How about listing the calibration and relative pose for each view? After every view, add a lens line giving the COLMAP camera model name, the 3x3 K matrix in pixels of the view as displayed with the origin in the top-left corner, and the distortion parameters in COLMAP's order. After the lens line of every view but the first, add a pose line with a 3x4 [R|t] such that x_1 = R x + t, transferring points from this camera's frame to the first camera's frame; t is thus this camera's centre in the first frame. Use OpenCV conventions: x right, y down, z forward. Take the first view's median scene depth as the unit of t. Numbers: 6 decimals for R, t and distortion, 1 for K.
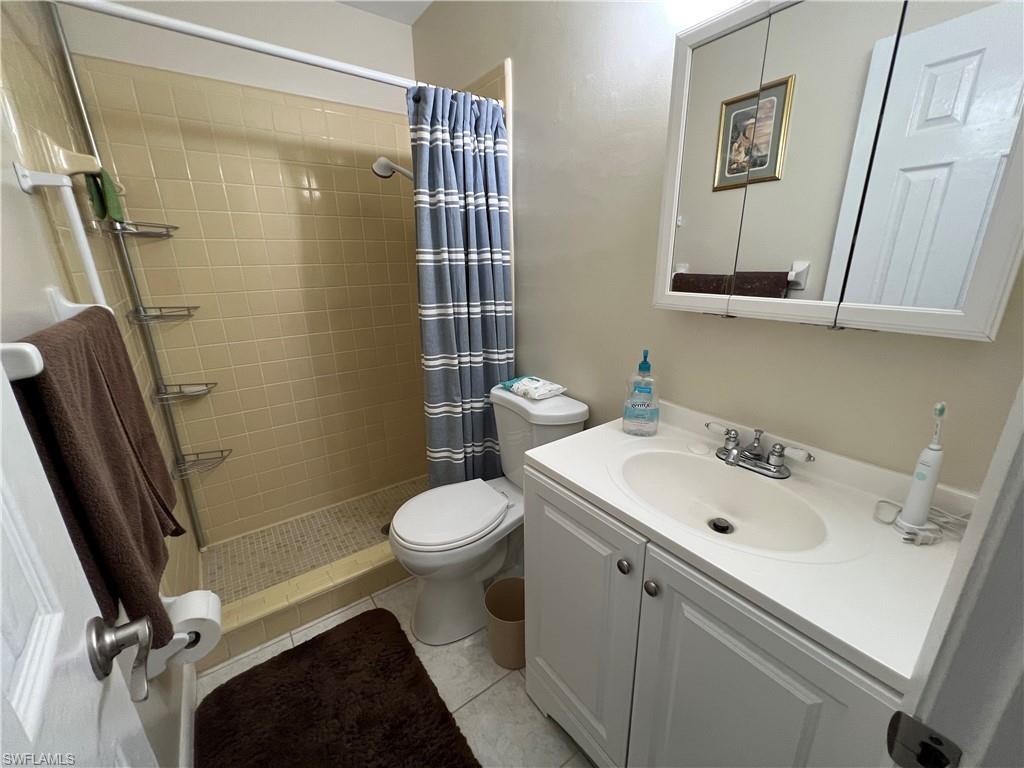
lens RADIAL K [[413.3, 0, 514.0], [0, 413.3, 384.8], [0, 0, 1]] dist [-0.000215, 0.000665]
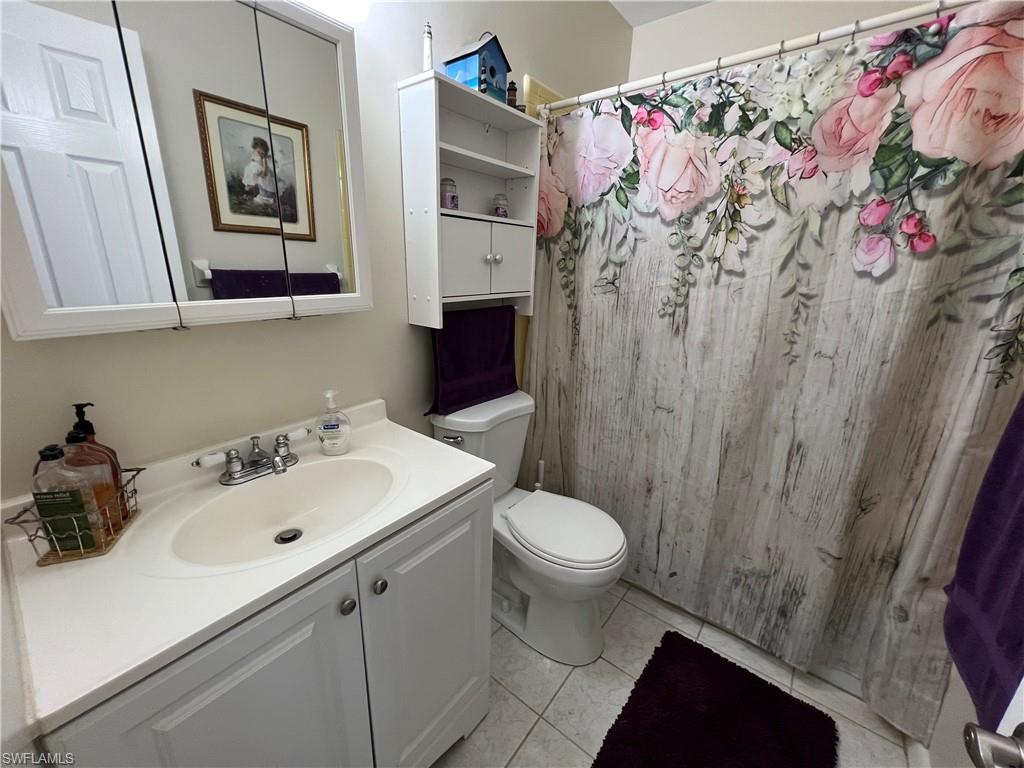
lens RADIAL K [[413.3, 0, 514.0], [0, 413.3, 384.8], [0, 0, 1]] dist [-0.000215, 0.000665]
pose [[-0.274741, -0.266562, 0.923830, -0.459111], [0.257185, 0.905423, 0.337736, -0.174744], [-0.926484, 0.330385, -0.180201, 0.589385]]
